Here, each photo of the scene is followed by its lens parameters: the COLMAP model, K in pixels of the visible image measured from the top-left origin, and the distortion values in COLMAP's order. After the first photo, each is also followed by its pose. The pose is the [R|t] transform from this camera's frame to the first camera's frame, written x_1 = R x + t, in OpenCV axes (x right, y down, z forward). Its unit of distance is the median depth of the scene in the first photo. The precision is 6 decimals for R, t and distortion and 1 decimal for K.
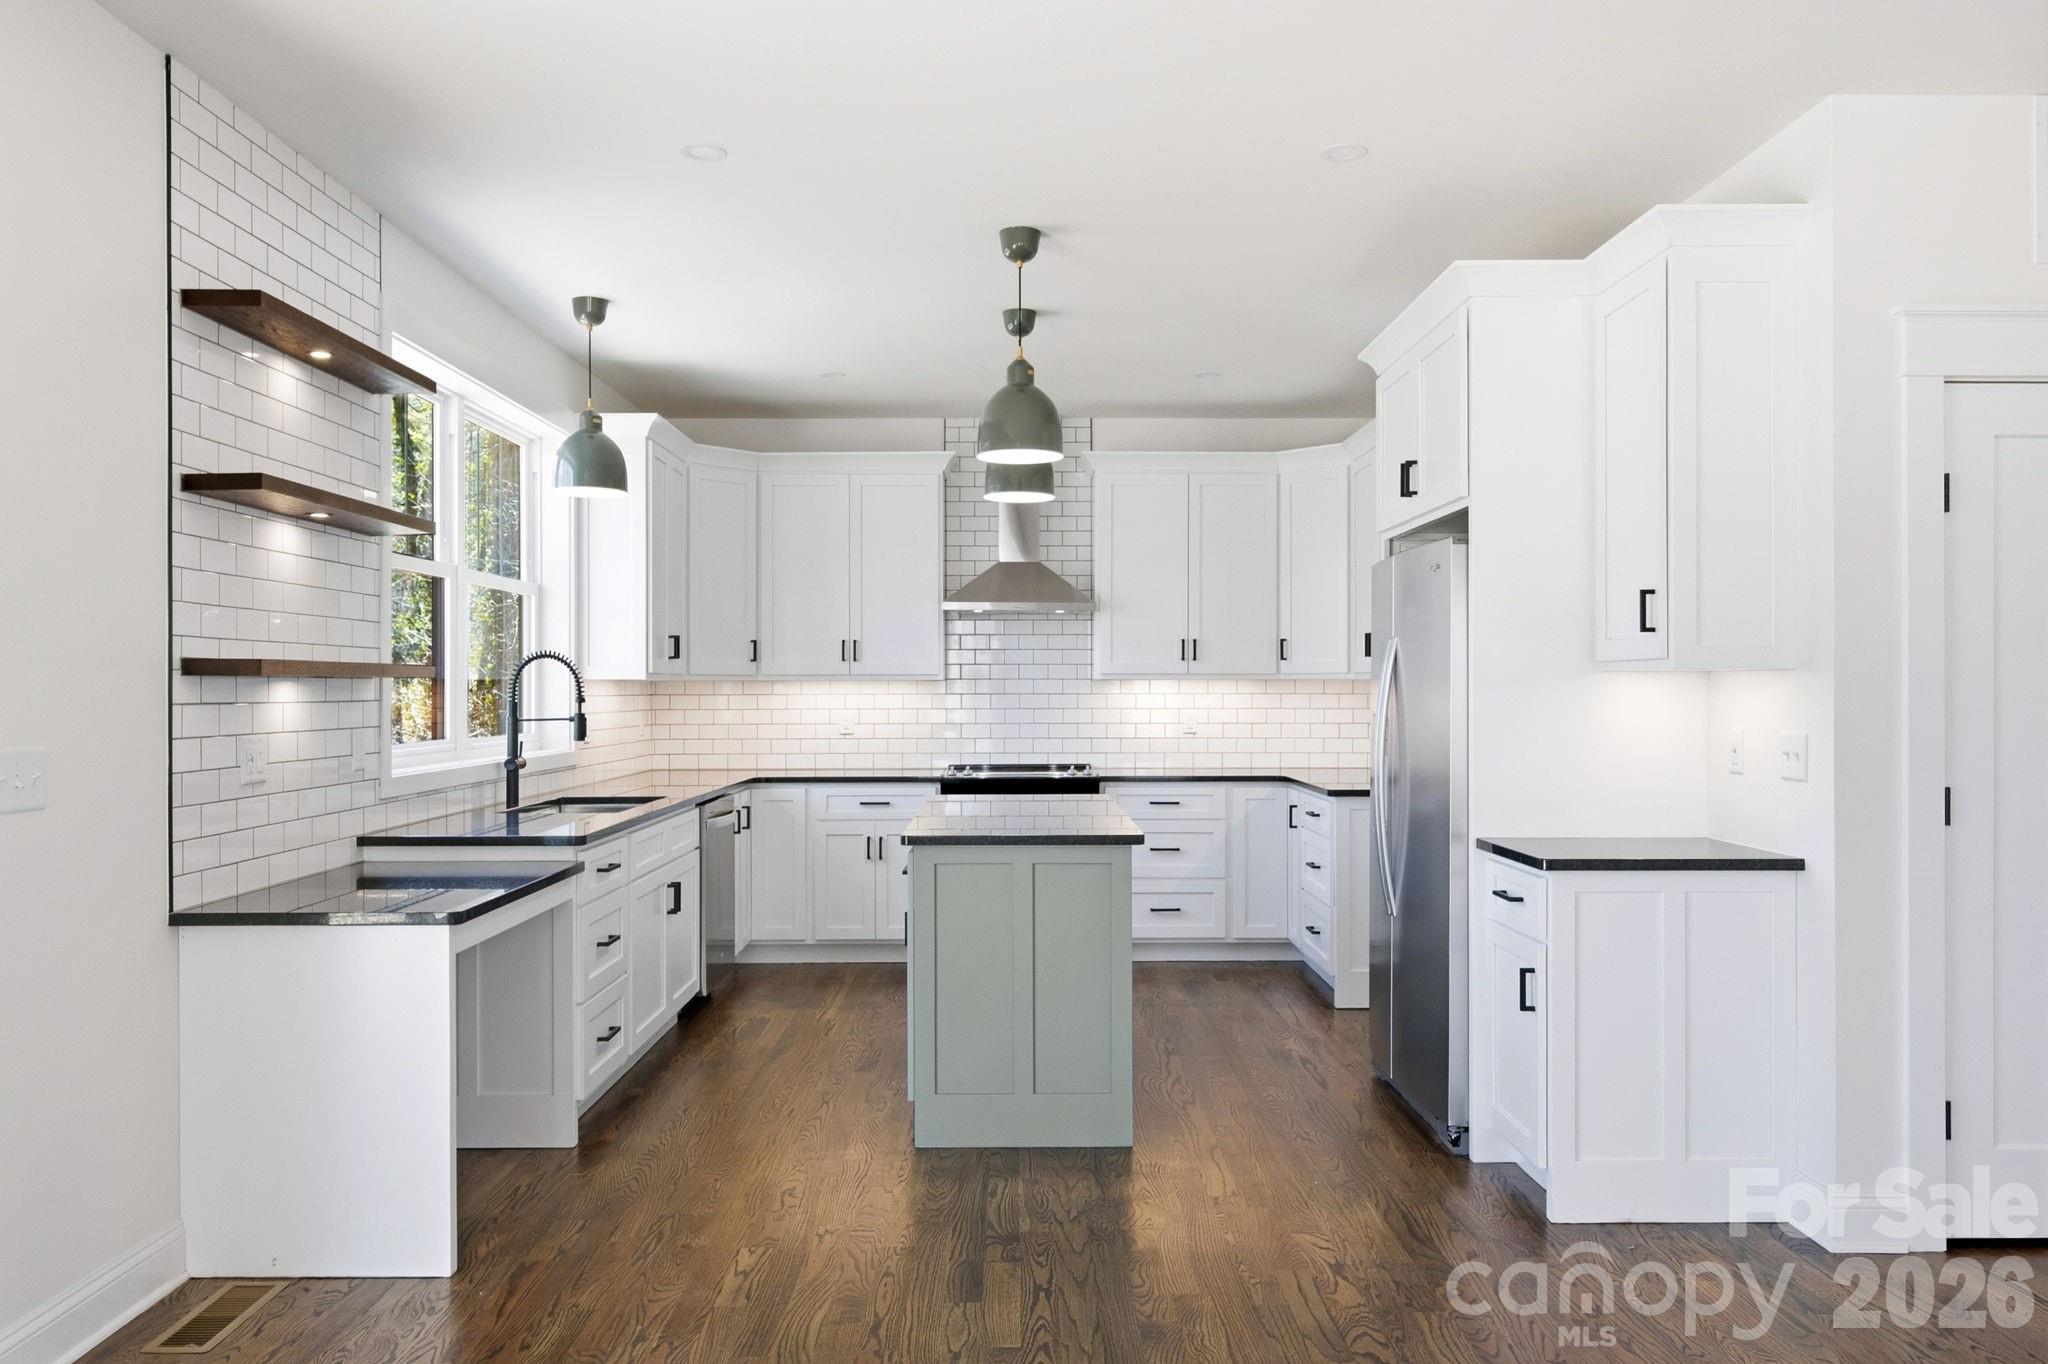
lens RADIAL K [[1455.2, 0, 1024.0], [0, 1455.2, 682.0], [0, 0, 1]] dist [0.000244, -0.000299]
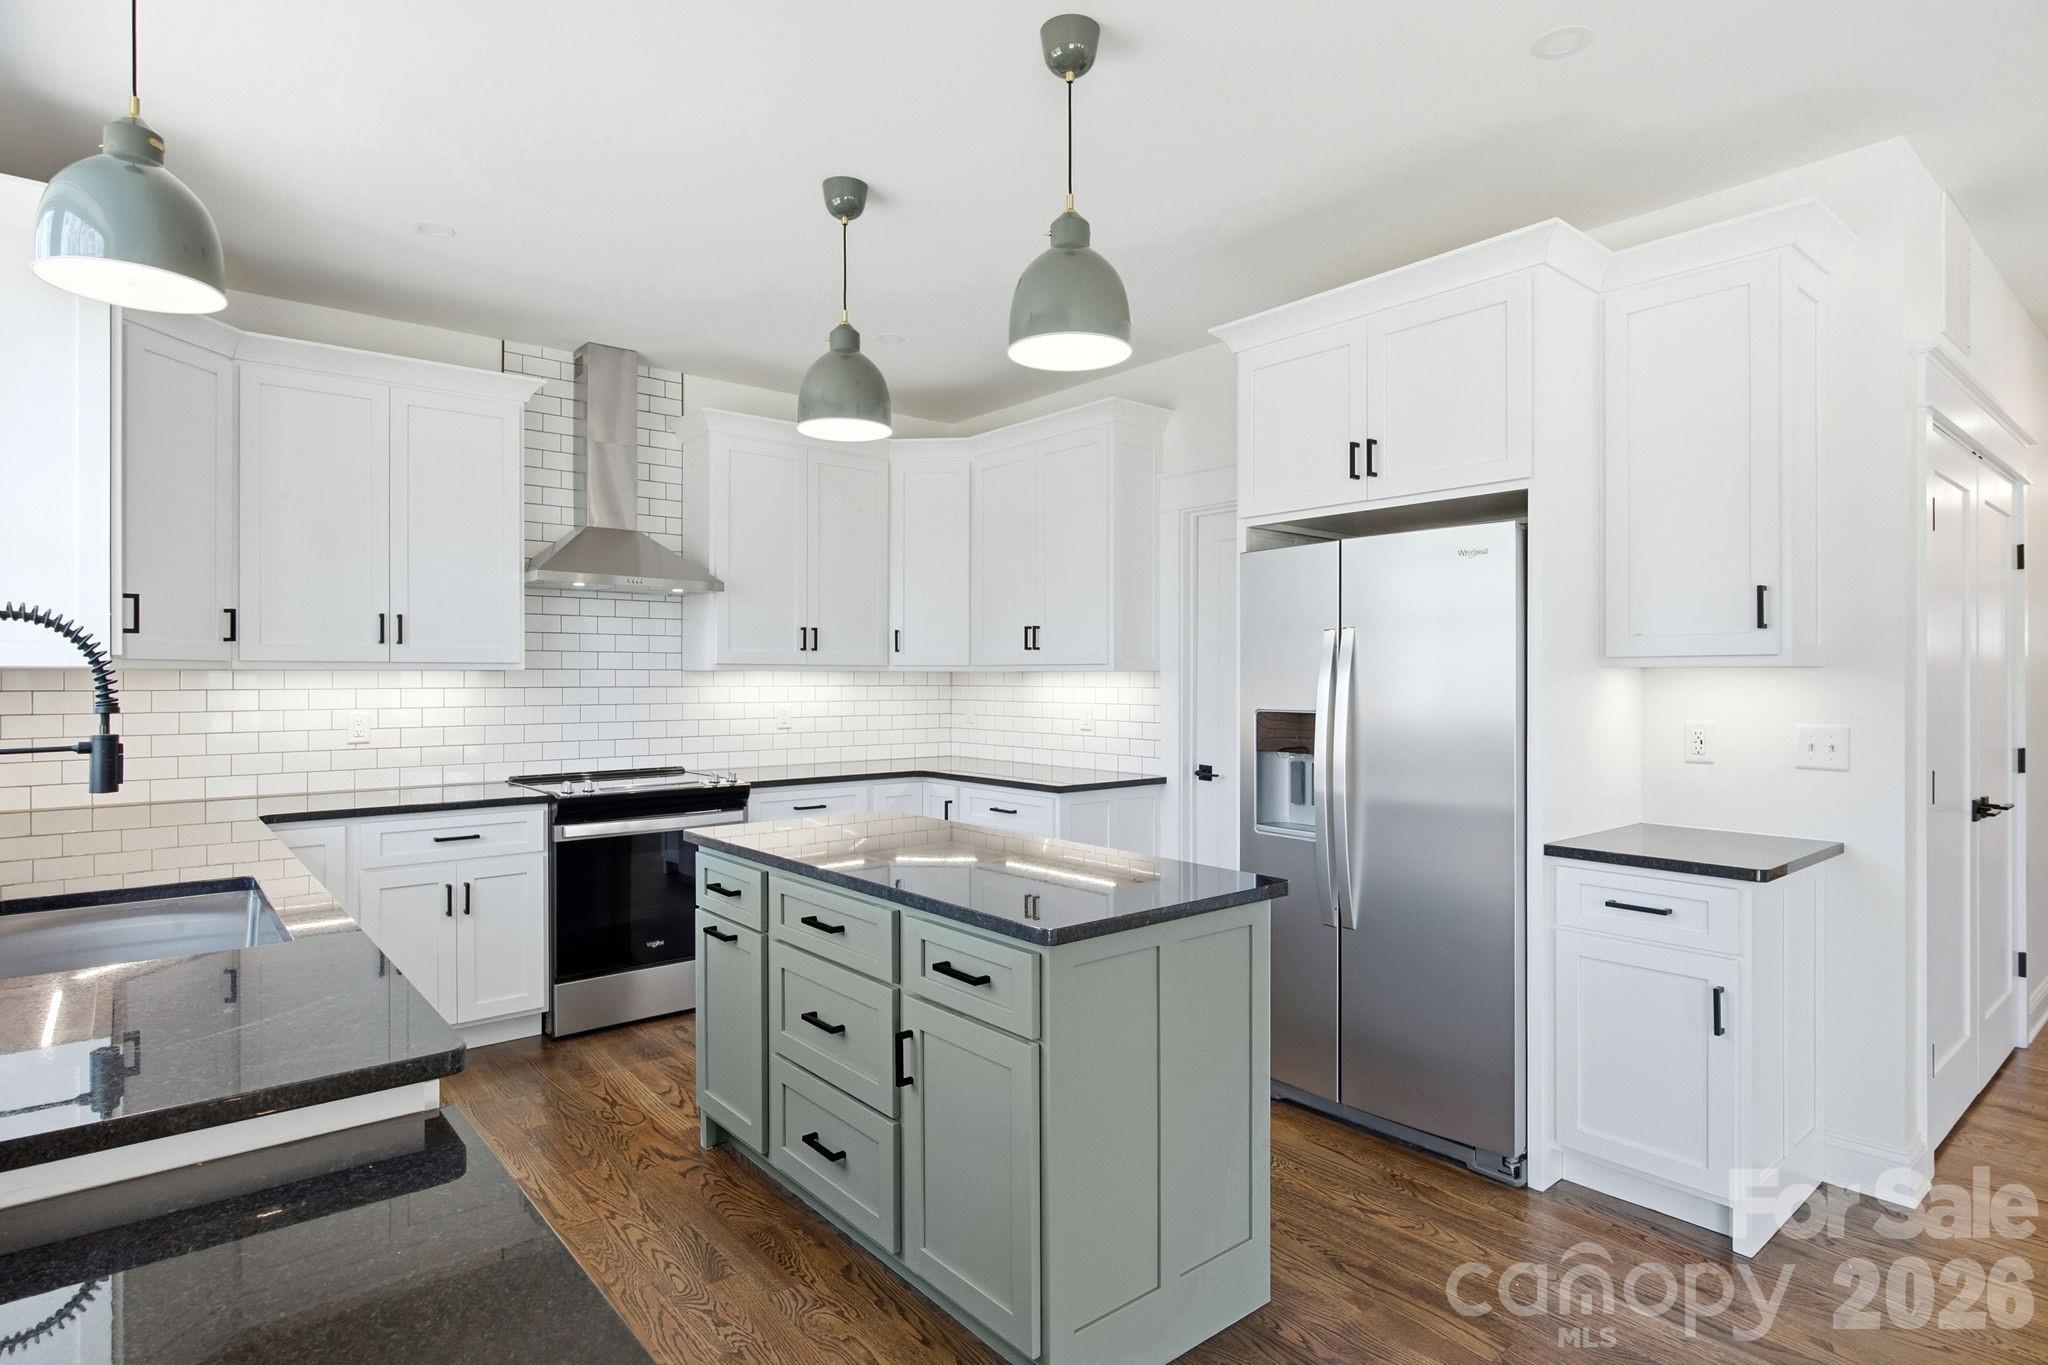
lens RADIAL K [[1067.9, 0, 1024.0], [0, 1067.9, 682.5], [0, 0, 1]] dist [-0.000251, 0.000032]
pose [[0.770495, -0.001294, 0.637445, -0.216241], [-0.004381, 0.999964, 0.007325, -0.000056], [-0.637431, -0.008436, 0.770461, 0.387864]]
